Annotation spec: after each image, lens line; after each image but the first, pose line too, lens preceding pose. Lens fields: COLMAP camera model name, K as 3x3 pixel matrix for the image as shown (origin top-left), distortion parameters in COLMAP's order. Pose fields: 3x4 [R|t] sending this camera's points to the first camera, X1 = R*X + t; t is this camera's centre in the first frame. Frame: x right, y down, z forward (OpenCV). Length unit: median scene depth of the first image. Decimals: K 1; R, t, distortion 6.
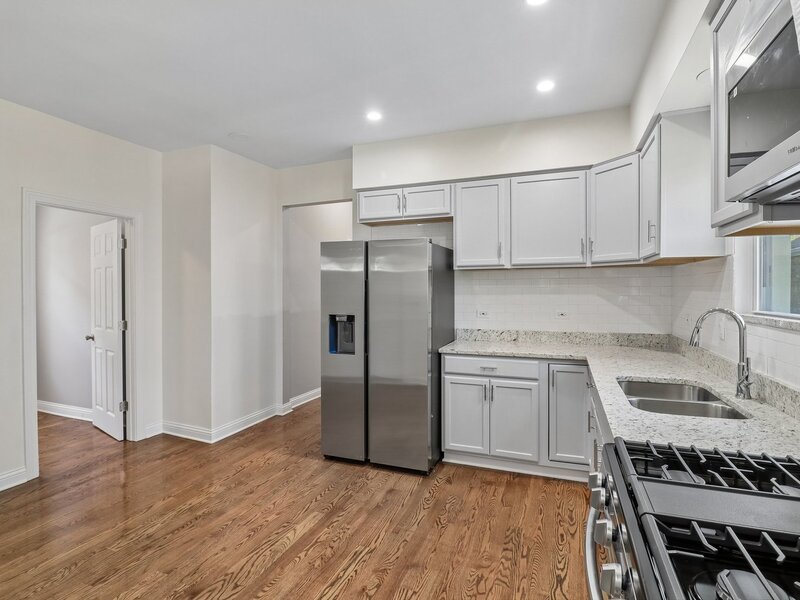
lens RADIAL K [[419.0, 0, 400.4], [0, 419.0, 295.9], [0, 0, 1]] dist [0.001865, -0.012823]
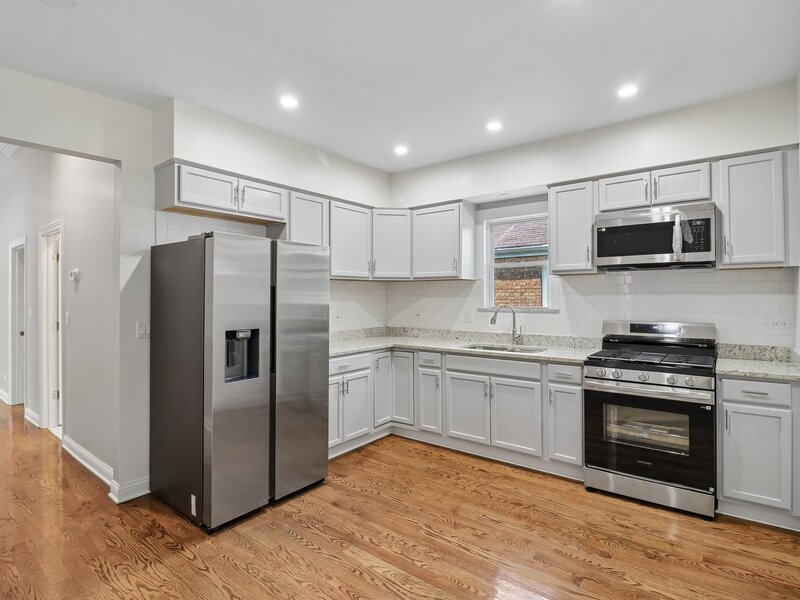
lens RADIAL K [[419.0, 0, 400.4], [0, 419.0, 295.9], [0, 0, 1]] dist [0.001865, -0.012823]
pose [[0.288005, 0.002679, 0.957625, -0.858540], [0.020601, 0.999747, -0.008993, -0.004078], [-0.957407, 0.022318, 0.287877, 0.533930]]
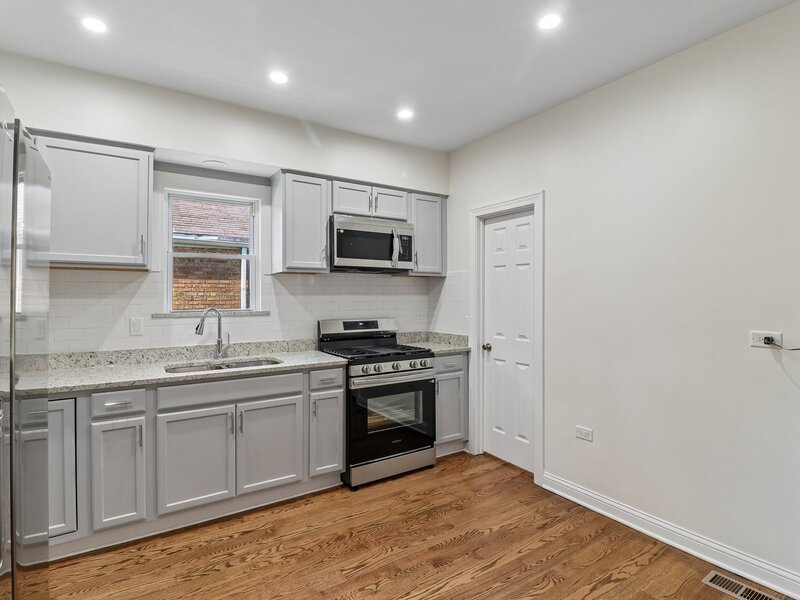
lens RADIAL K [[419.0, 0, 400.4], [0, 419.0, 295.9], [0, 0, 1]] dist [0.001865, -0.012823]
pose [[-0.809383, 0.004556, 0.587263, -0.462303], [0.014153, 0.999831, 0.011748, -0.013354], [-0.587110, 0.017820, -0.809311, 1.121602]]
